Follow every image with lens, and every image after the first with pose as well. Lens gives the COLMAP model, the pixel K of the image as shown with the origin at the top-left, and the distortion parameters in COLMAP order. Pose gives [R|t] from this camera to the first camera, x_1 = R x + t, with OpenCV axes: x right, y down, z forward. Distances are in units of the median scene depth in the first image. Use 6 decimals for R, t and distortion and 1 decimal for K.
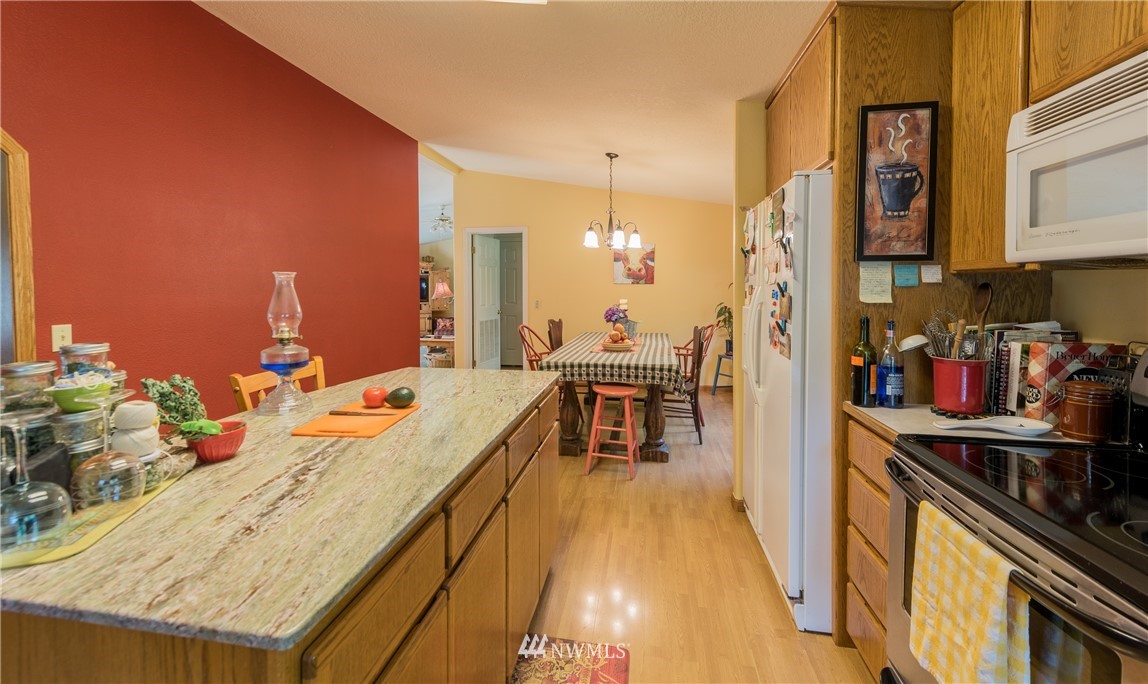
lens RADIAL K [[463.5, 0, 560.4], [0, 463.5, 303.4], [0, 0, 1]] dist [0.001419, -0.000090]
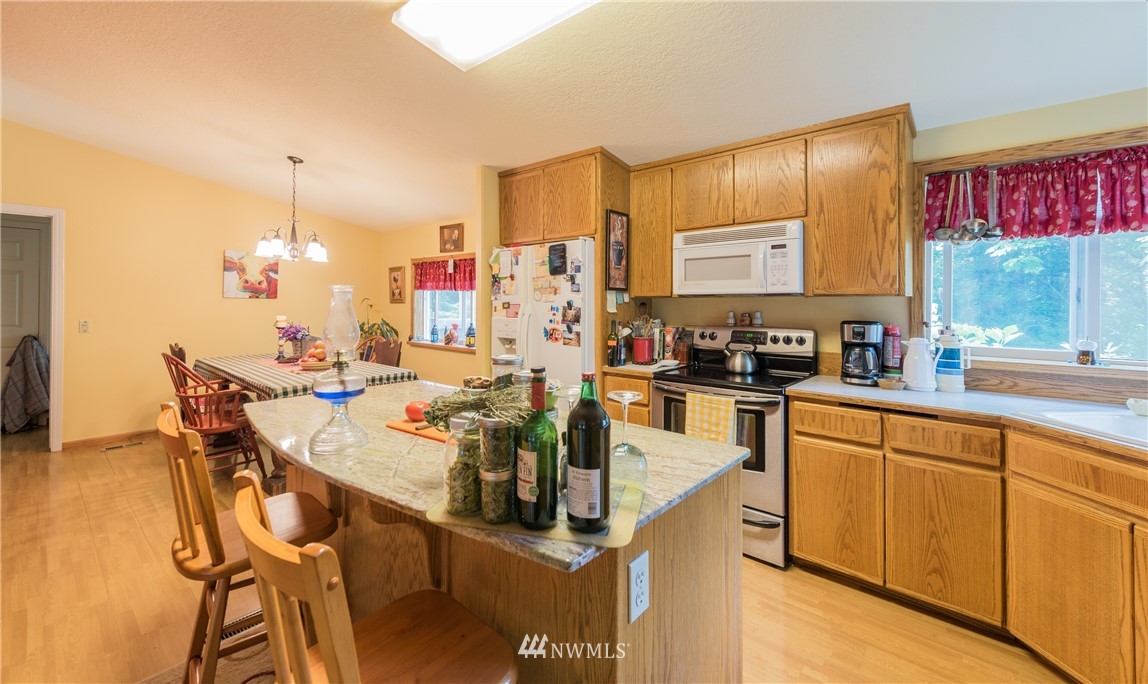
lens RADIAL K [[463.5, 0, 560.4], [0, 463.5, 303.4], [0, 0, 1]] dist [0.001419, -0.000090]
pose [[0.516774, 0.008326, 0.856081, -1.077105], [0.021930, 0.999496, -0.022959, 0.001299], [-0.855841, 0.030639, 0.516331, 0.200549]]
